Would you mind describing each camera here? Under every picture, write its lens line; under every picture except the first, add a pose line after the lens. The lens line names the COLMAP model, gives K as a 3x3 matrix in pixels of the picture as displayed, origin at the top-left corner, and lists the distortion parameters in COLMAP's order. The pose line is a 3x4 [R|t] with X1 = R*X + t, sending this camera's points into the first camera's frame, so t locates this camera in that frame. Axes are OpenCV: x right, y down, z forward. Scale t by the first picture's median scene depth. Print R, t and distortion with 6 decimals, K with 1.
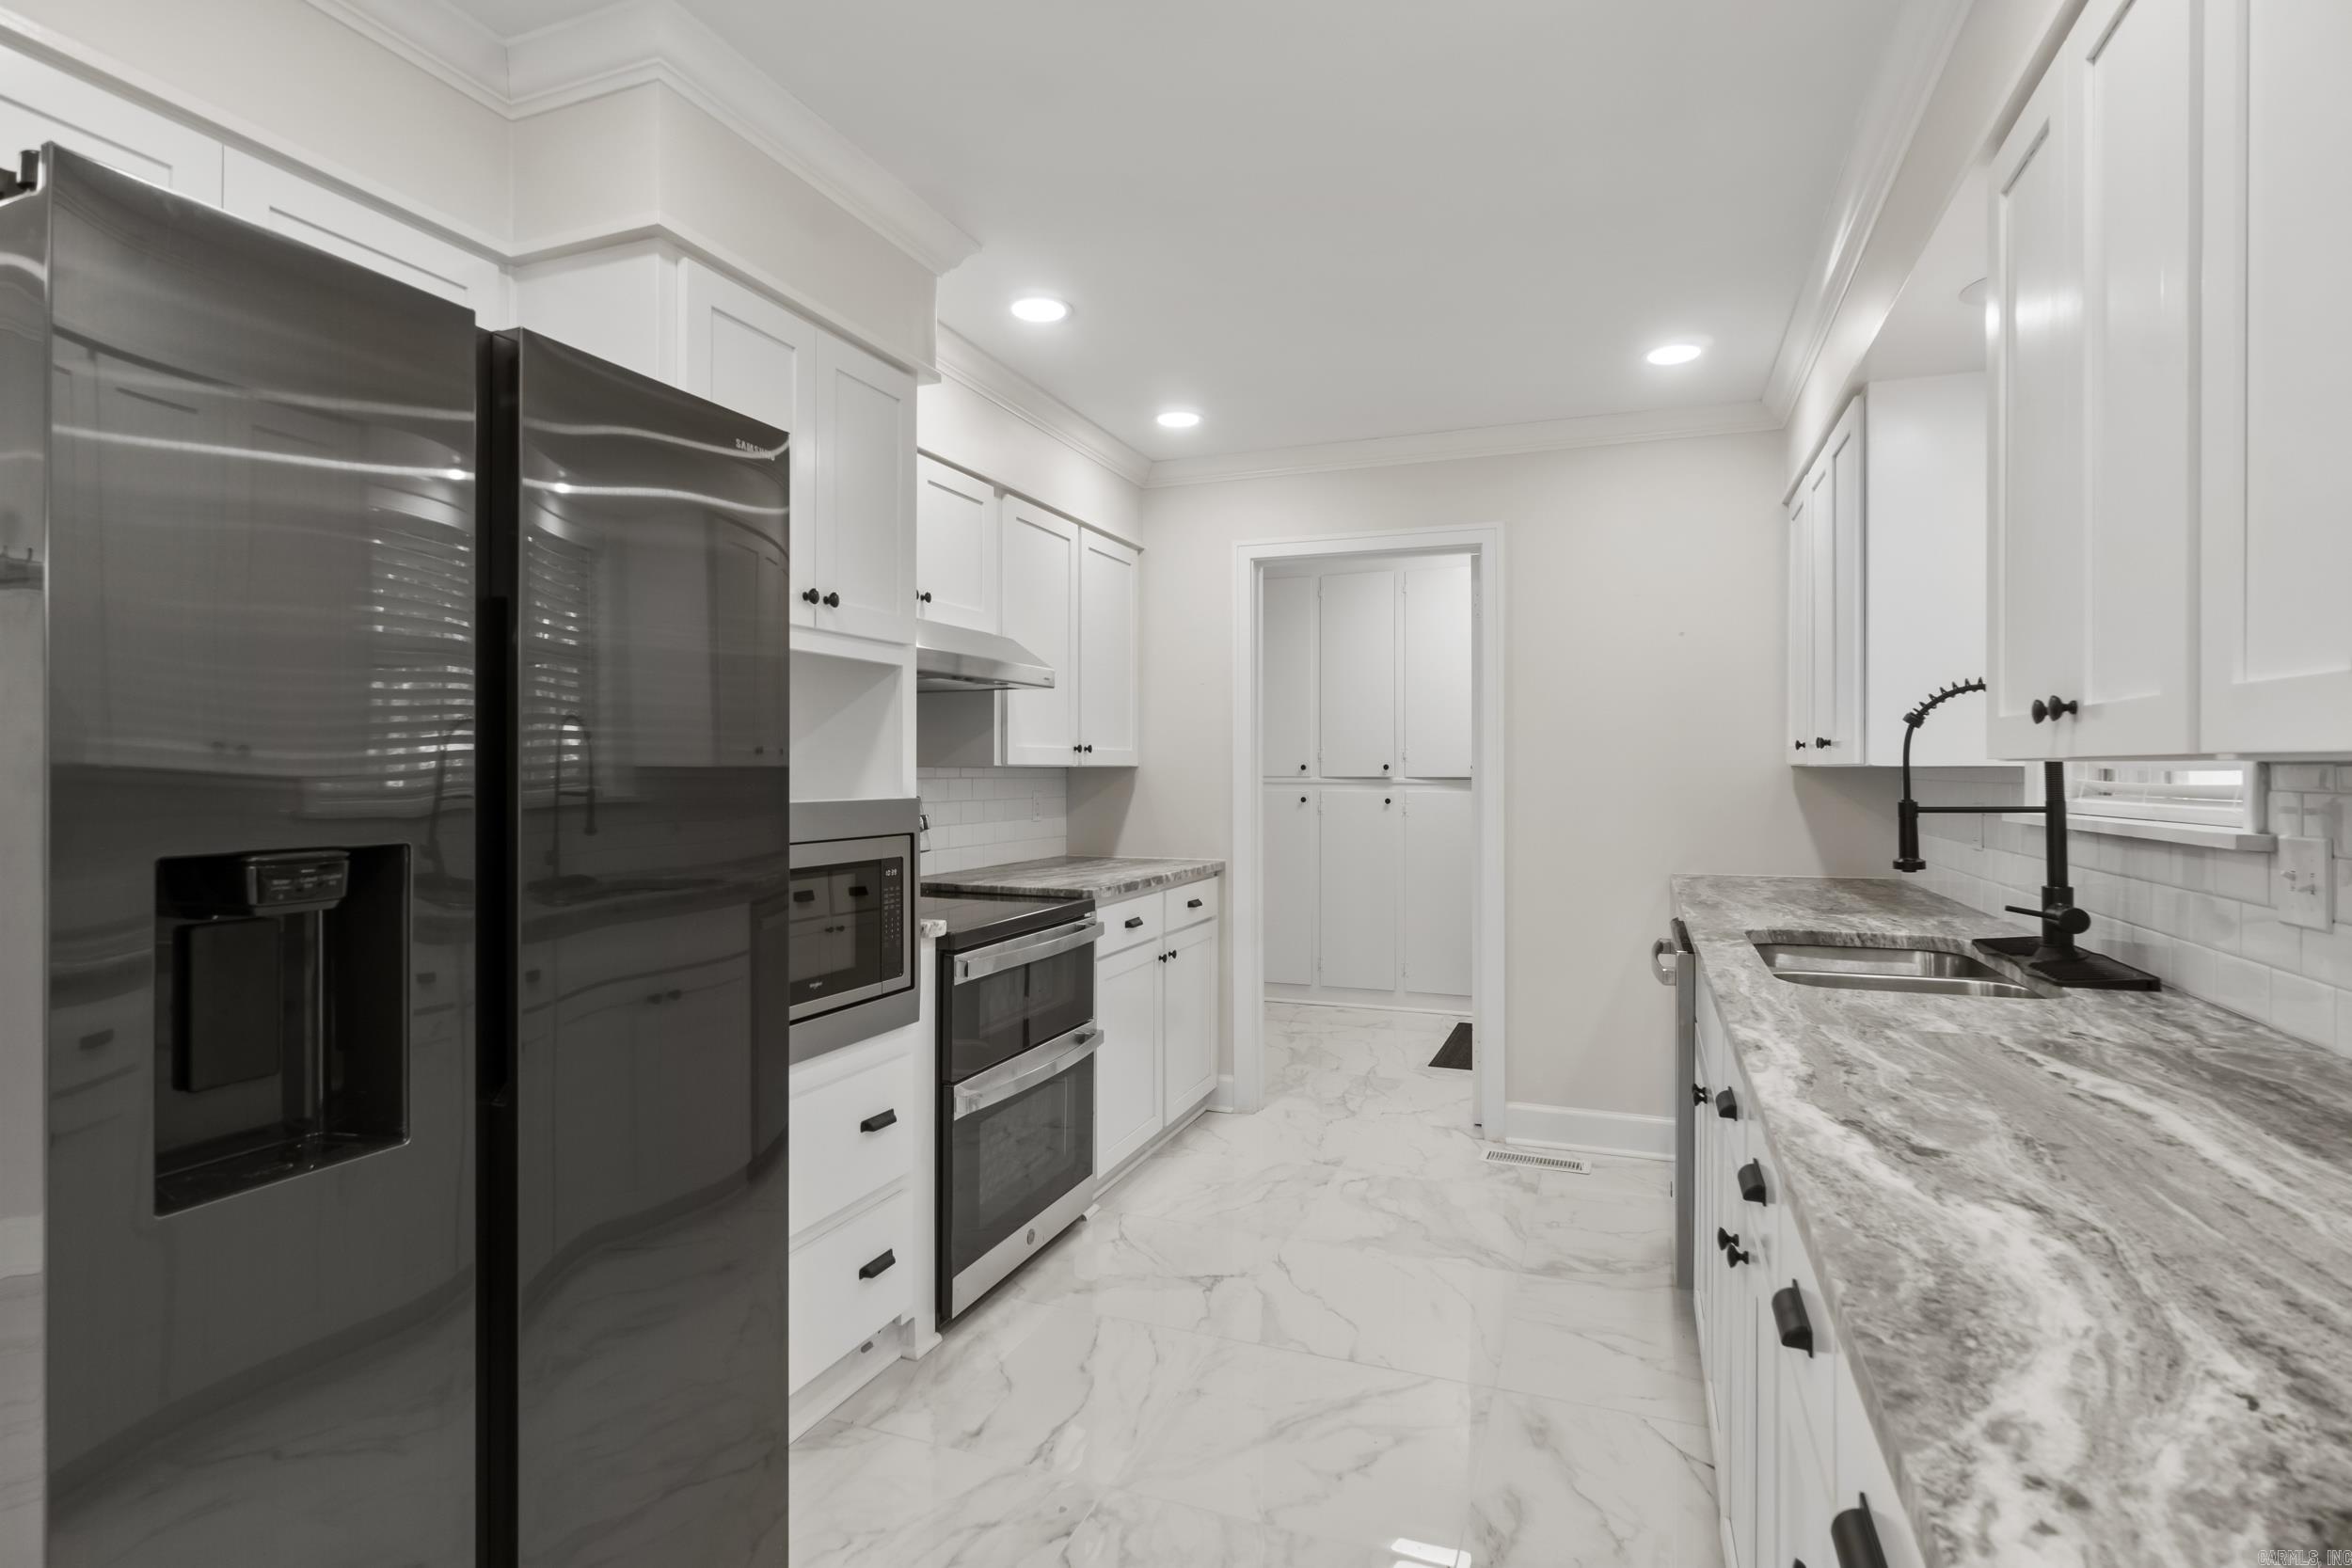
lens RADIAL K [[1201.9, 0, 1157.0], [0, 1201.9, 772.0], [0, 0, 1]] dist [-0.005200, 0.000231]
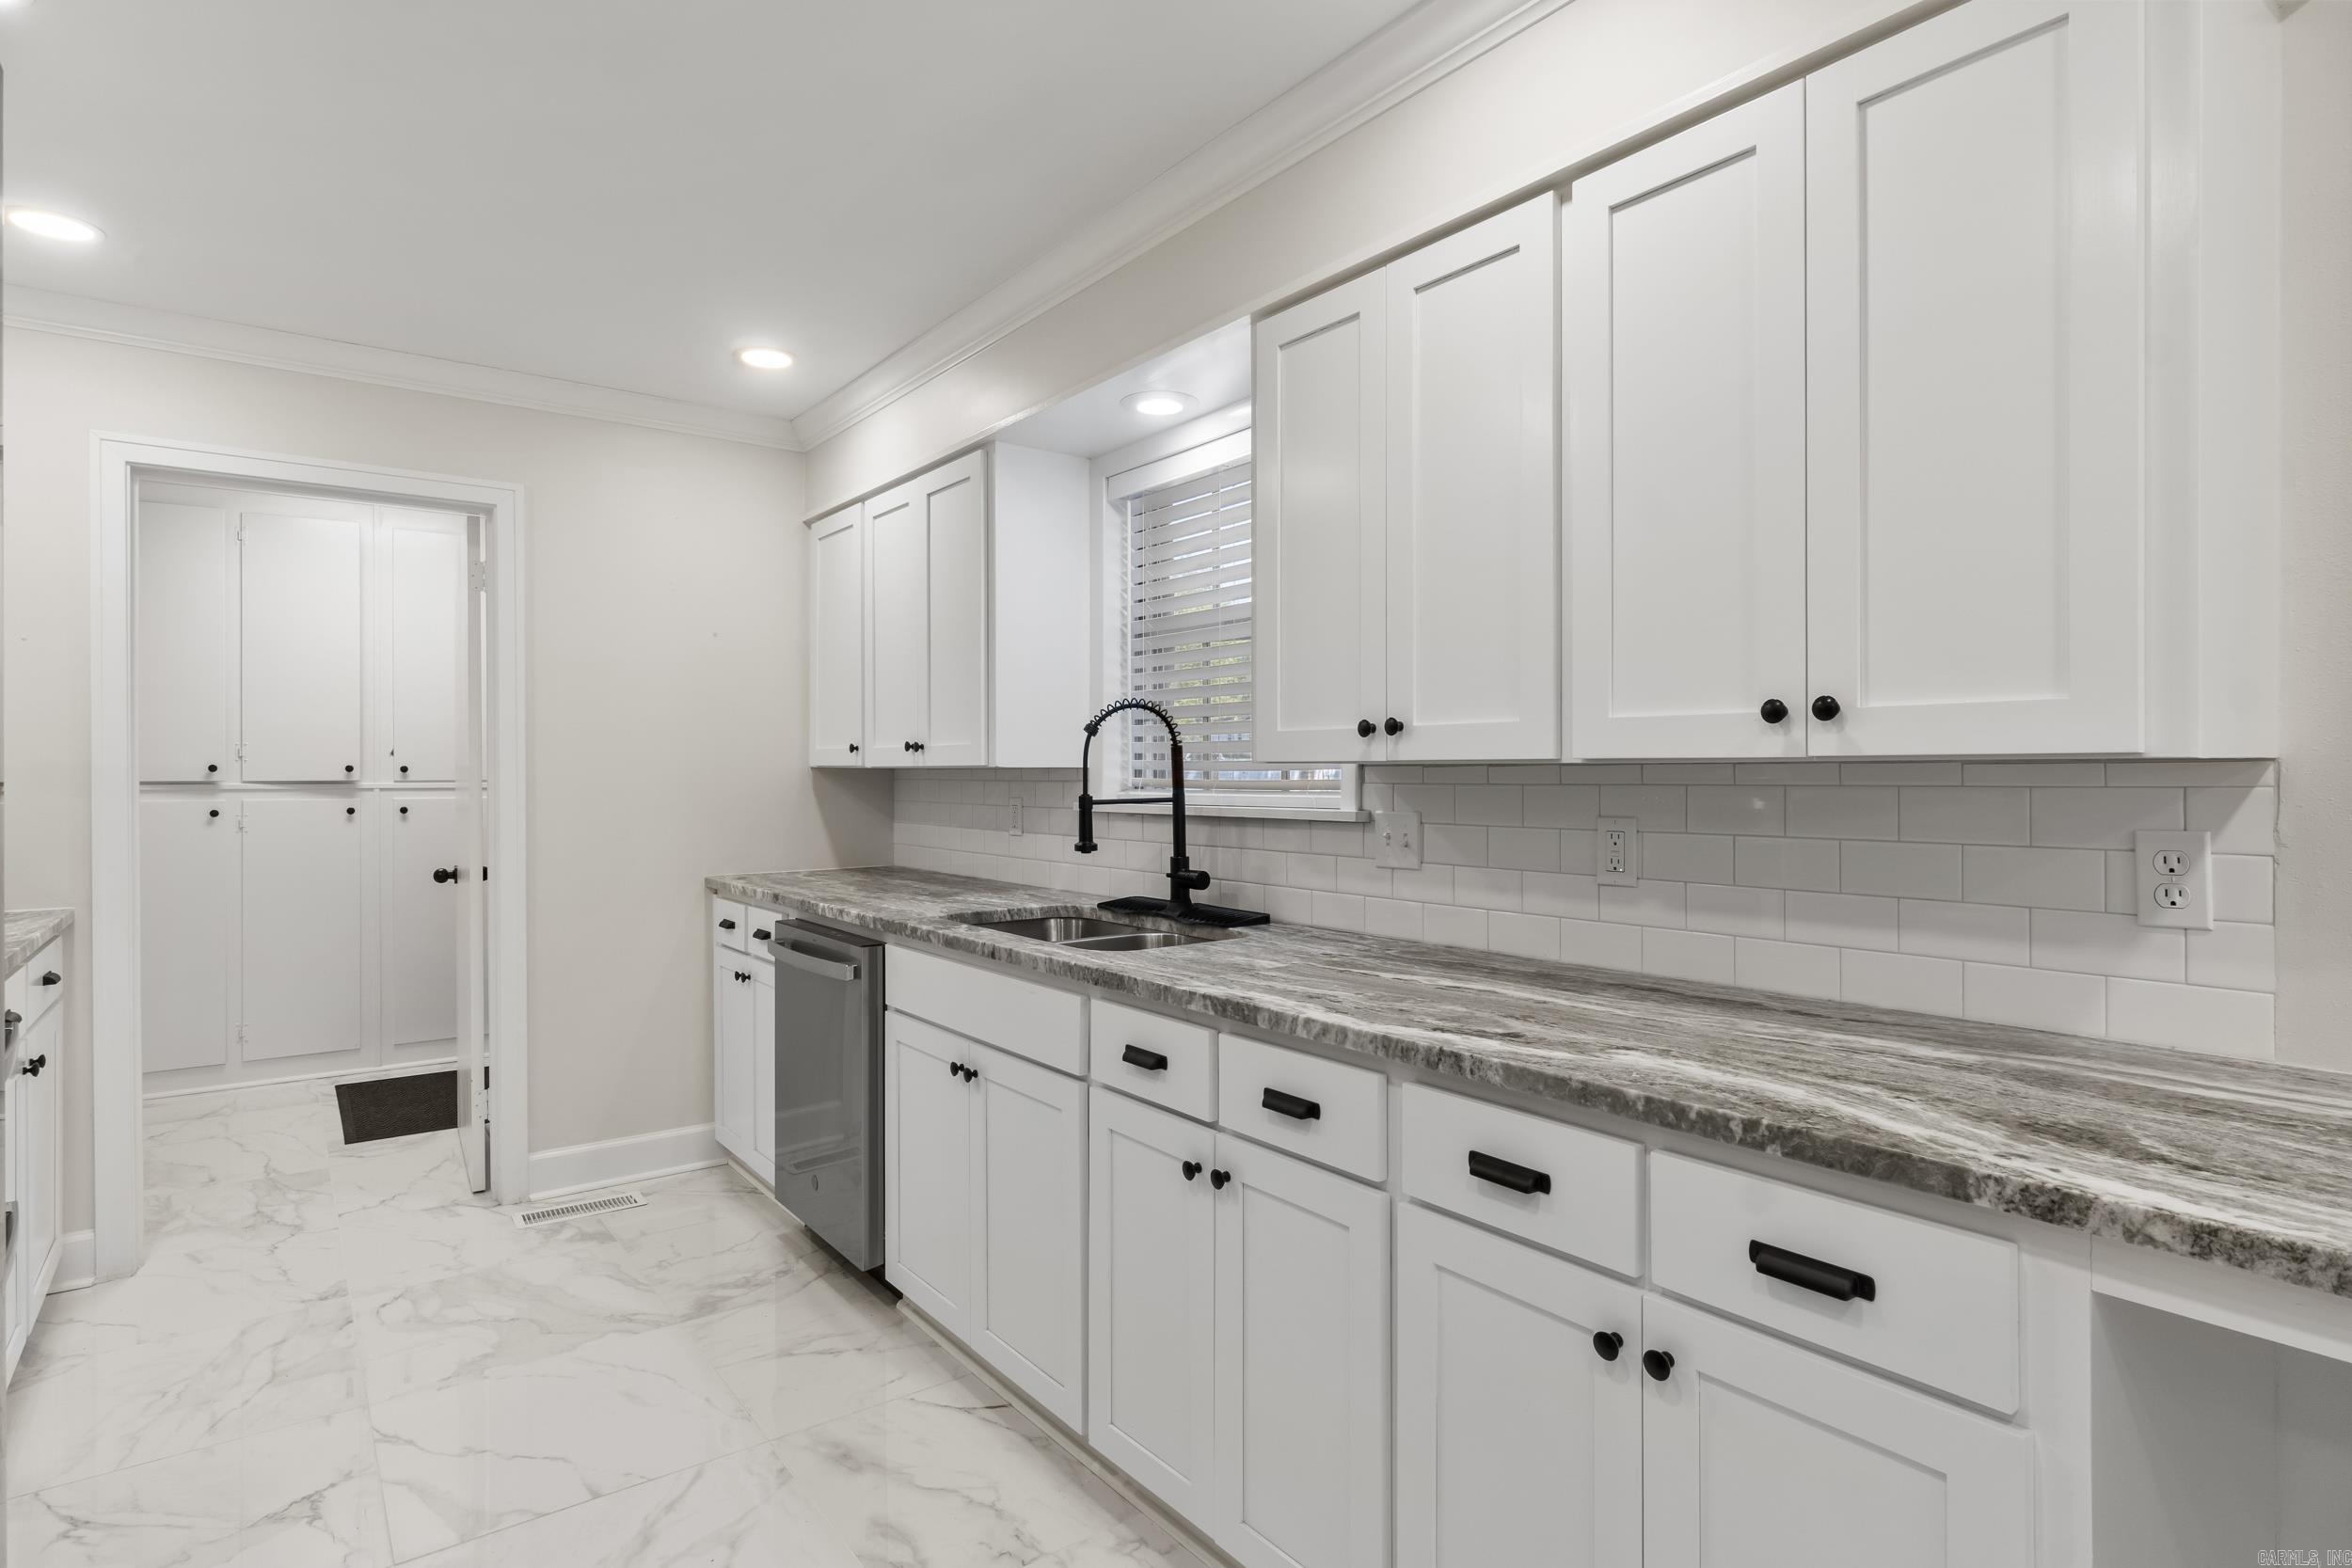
lens RADIAL K [[1201.9, 0, 1157.0], [0, 1201.9, 772.0], [0, 0, 1]] dist [-0.005200, 0.000231]
pose [[0.524844, -0.001195, 0.851197, -0.380500], [0.002946, 0.999996, -0.000413, 0.000485], [-0.851193, 0.002725, 0.524845, 0.287040]]
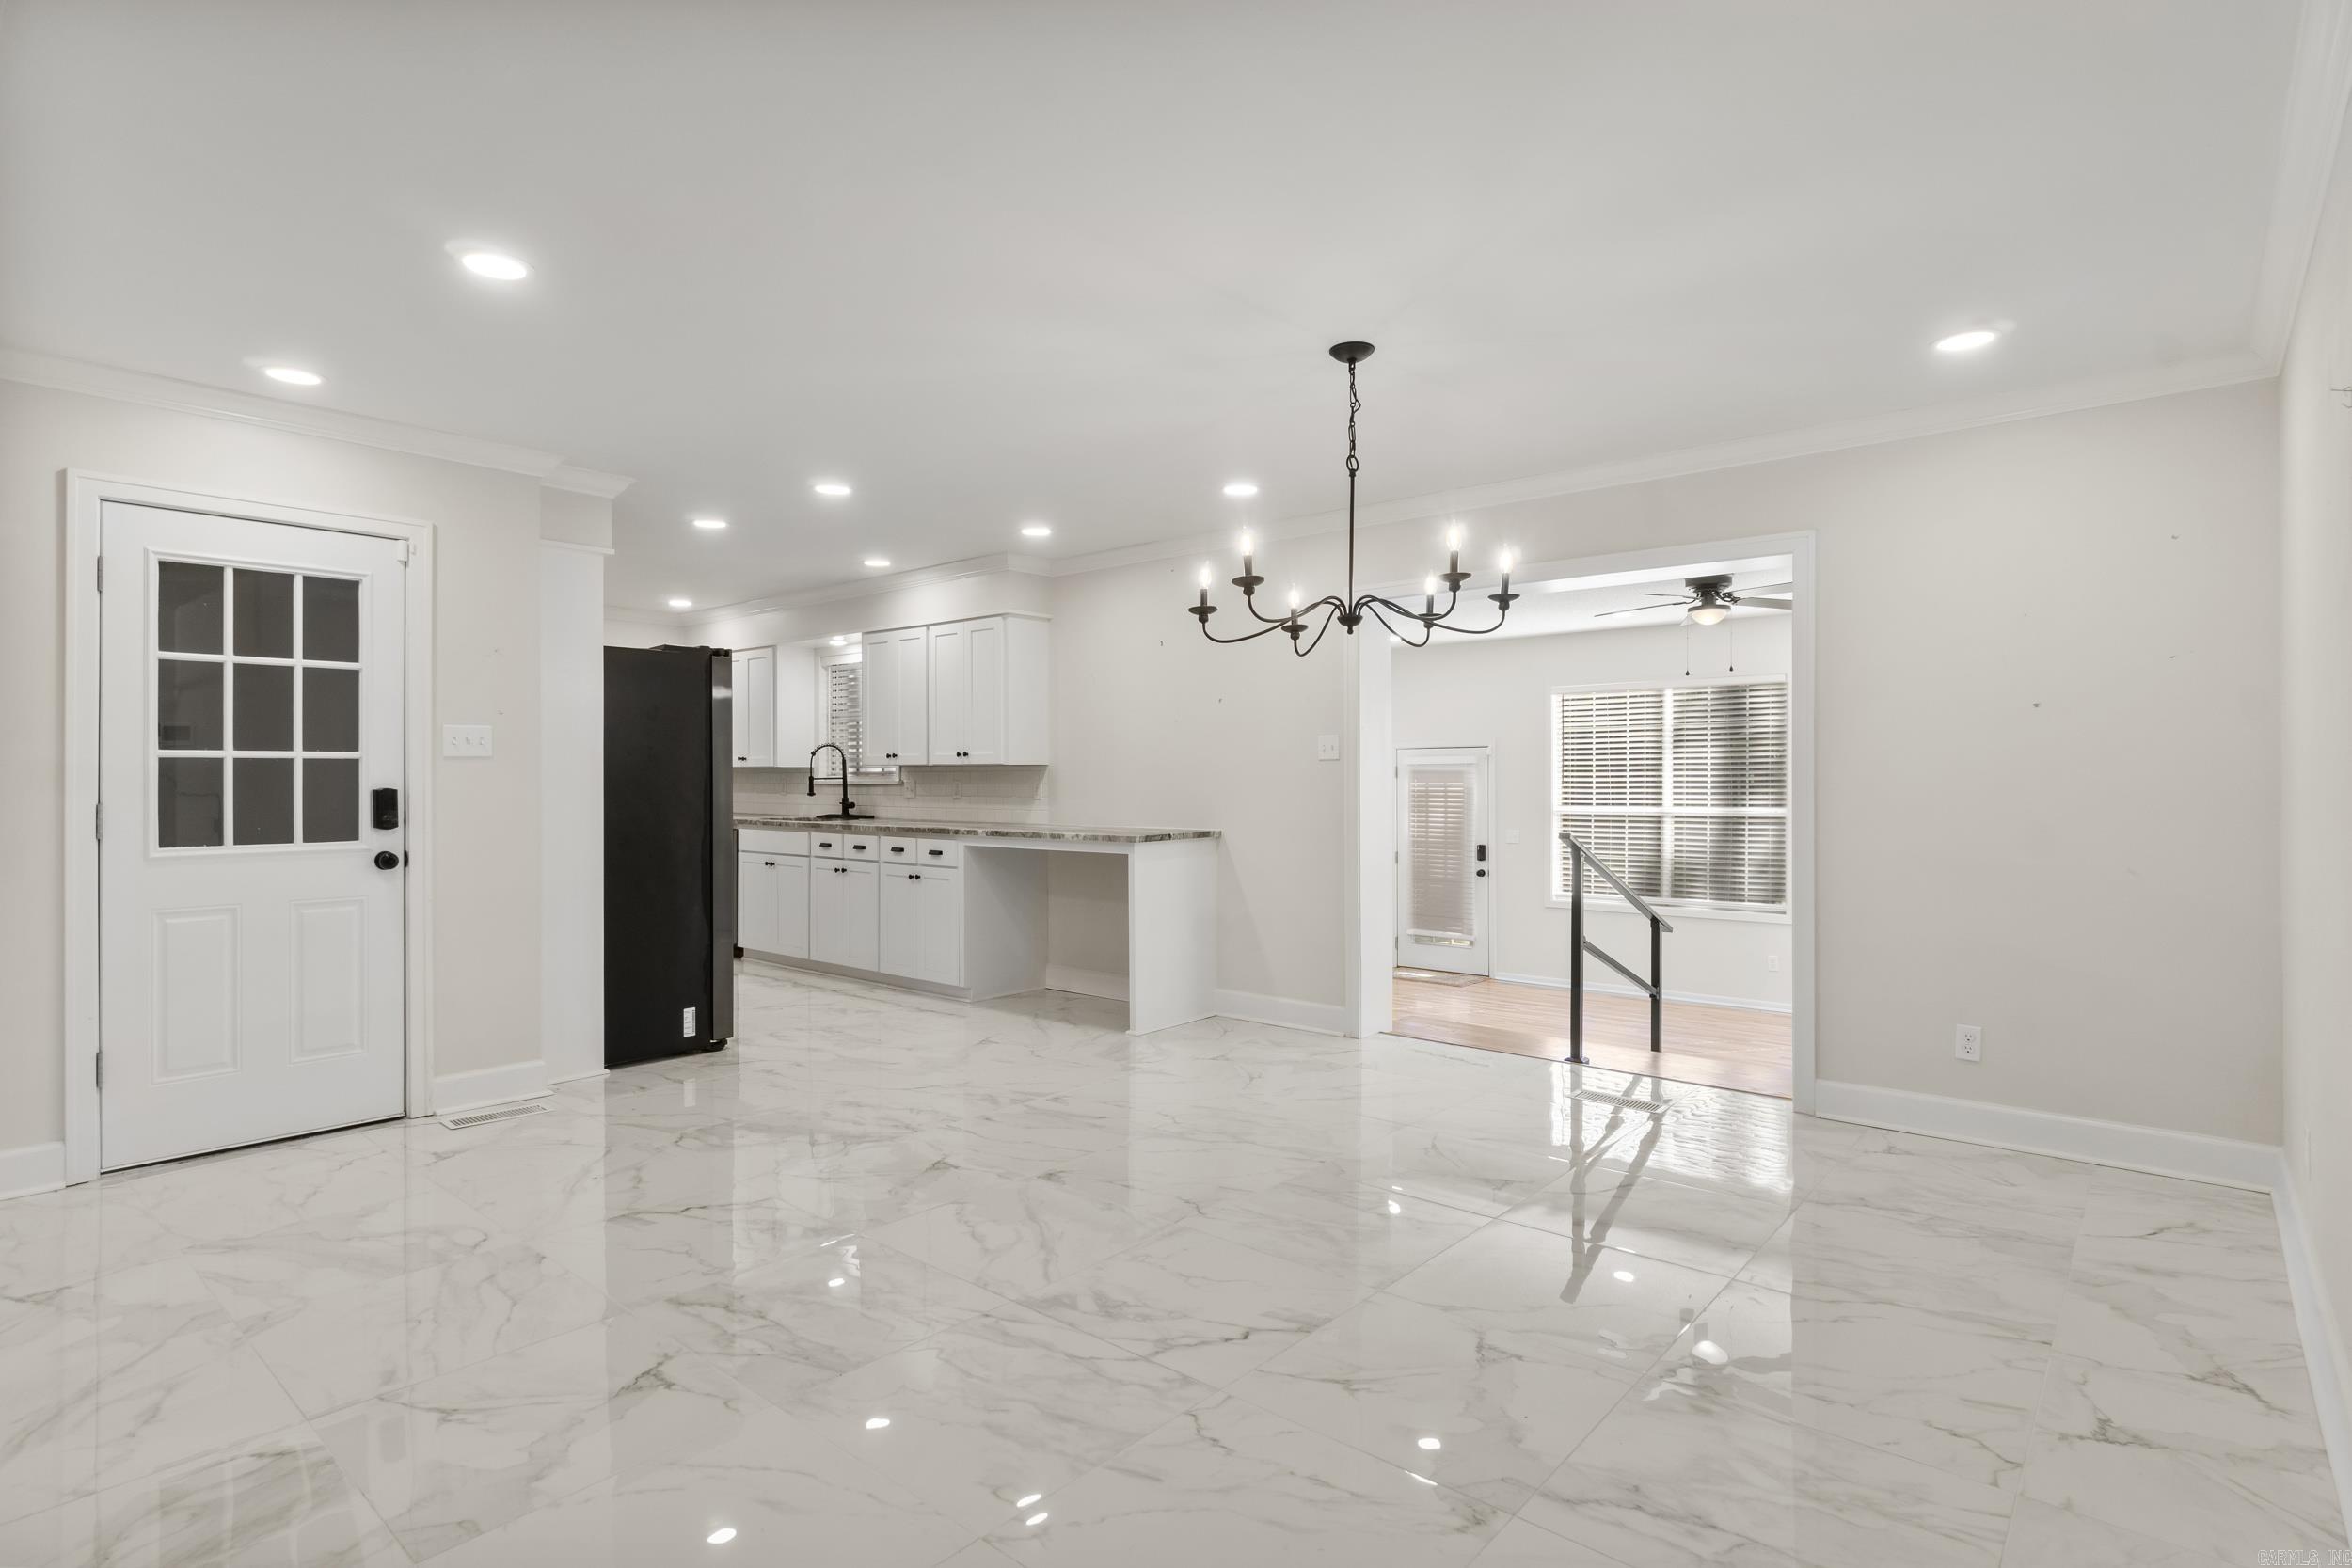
lens RADIAL K [[1180.2, 0, 1158.2], [0, 1180.2, 779.6], [0, 0, 1]] dist [-0.010065, 0.000598]
pose [[0.335603, -0.002626, 0.942000, -2.321826], [0.001205, 0.999996, 0.002359, 0.026127], [-0.942003, 0.000343, 0.335605, -1.148738]]
